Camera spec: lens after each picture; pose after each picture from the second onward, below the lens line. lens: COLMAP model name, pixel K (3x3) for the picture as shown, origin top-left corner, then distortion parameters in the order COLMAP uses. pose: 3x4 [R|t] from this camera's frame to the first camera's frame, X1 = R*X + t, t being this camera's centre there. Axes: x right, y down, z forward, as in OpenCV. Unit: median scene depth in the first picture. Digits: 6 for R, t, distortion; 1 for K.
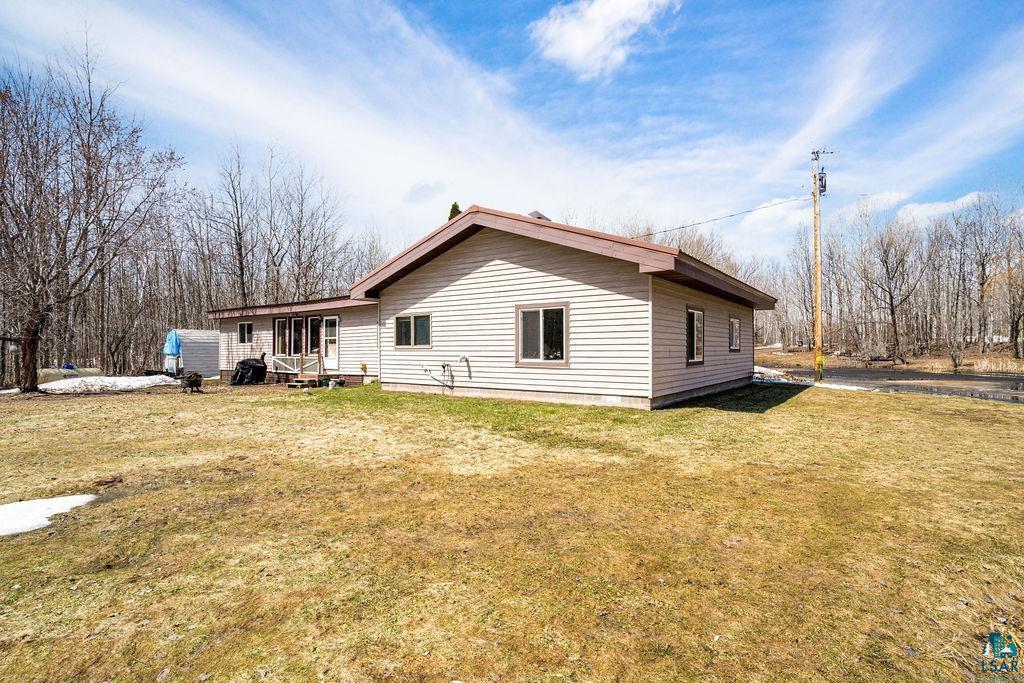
lens RADIAL K [[499.3, 0, 511.0], [0, 499.3, 344.6], [0, 0, 1]] dist [-0.001146, 0.000125]
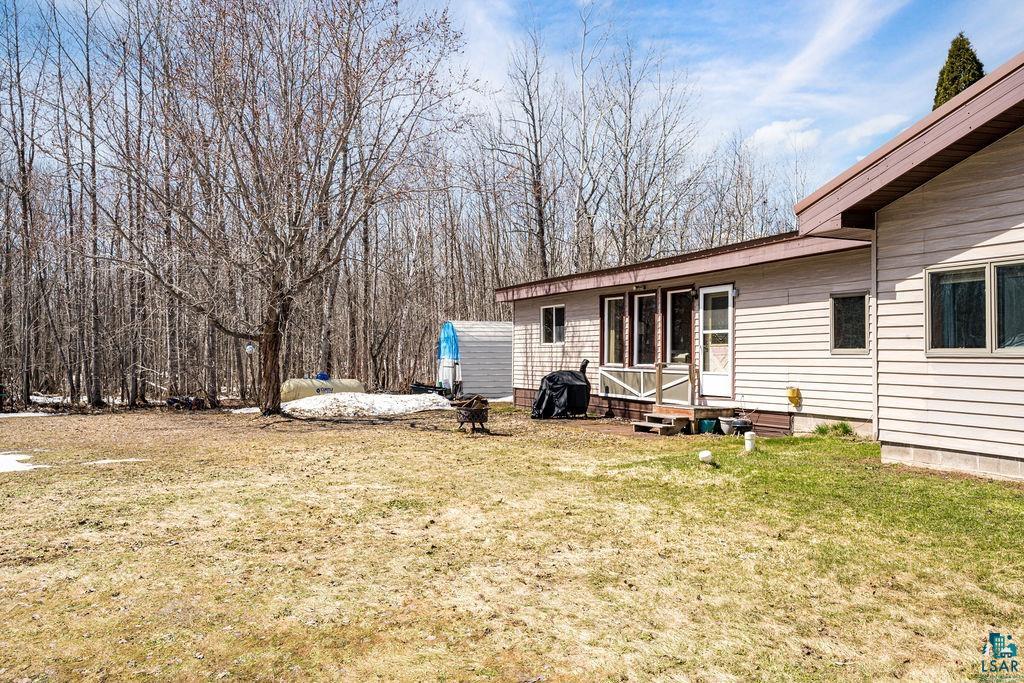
lens RADIAL K [[788.6, 0, 508.4], [0, 788.6, 342.4], [0, 0, 1]] dist [0.002734, 0.003791]
pose [[0.865461, -0.000732, -0.500975, -0.142787], [-0.000605, 0.999997, -0.002506, -0.000641], [0.500975, 0.002472, 0.865458, 0.223845]]
